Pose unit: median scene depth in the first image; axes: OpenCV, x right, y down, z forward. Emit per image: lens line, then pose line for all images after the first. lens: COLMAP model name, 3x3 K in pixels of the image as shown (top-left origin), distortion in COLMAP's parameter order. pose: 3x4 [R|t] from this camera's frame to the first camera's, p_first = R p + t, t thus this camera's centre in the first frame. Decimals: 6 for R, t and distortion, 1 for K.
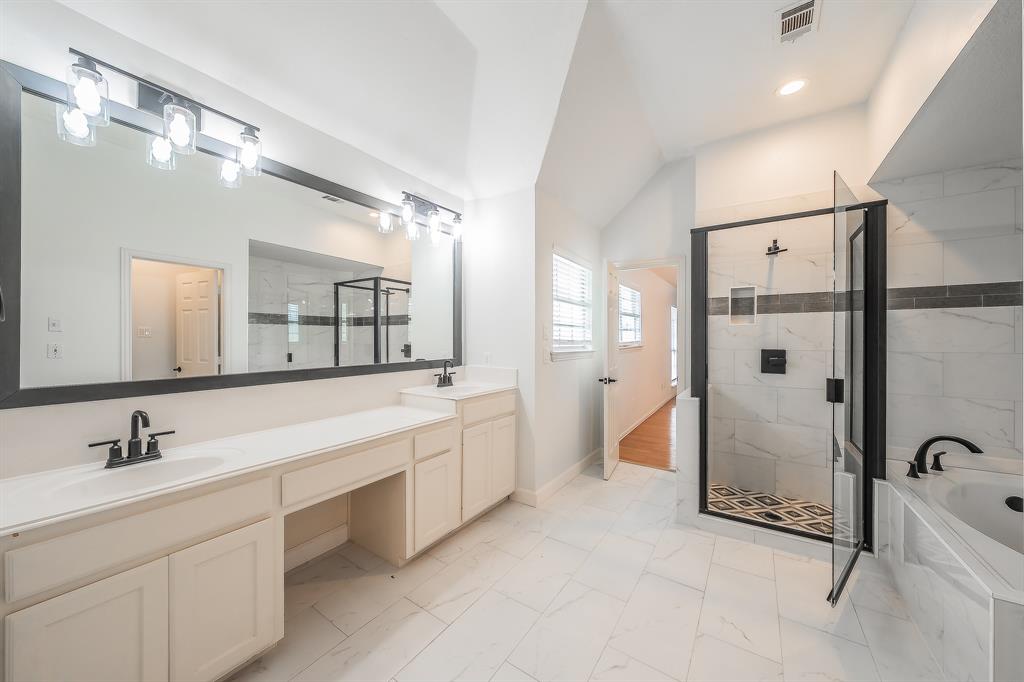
lens RADIAL K [[377.7, 0, 512.0], [0, 377.7, 341.0], [0, 0, 1]] dist [-0.006732, -0.000002]
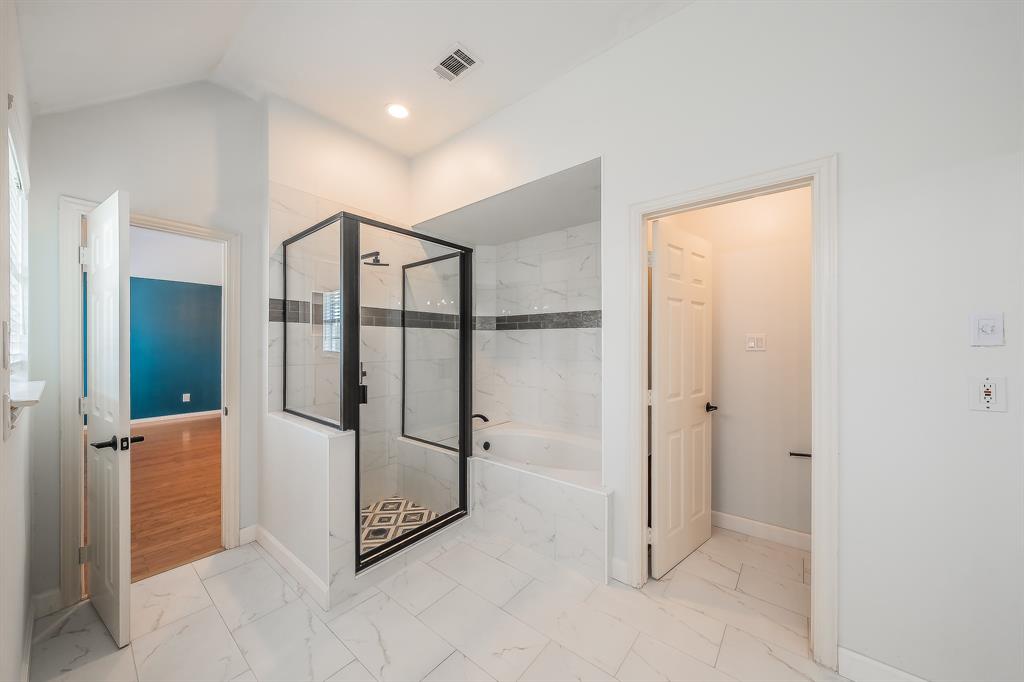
lens RADIAL K [[358.2, 0, 511.9], [0, 358.2, 345.2], [0, 0, 1]] dist [-0.001451, -0.000010]
pose [[0.075393, -0.003559, 0.997148, -0.214954], [0.002319, 0.999992, 0.003394, -0.025813], [-0.997151, 0.002056, 0.075401, 0.581688]]
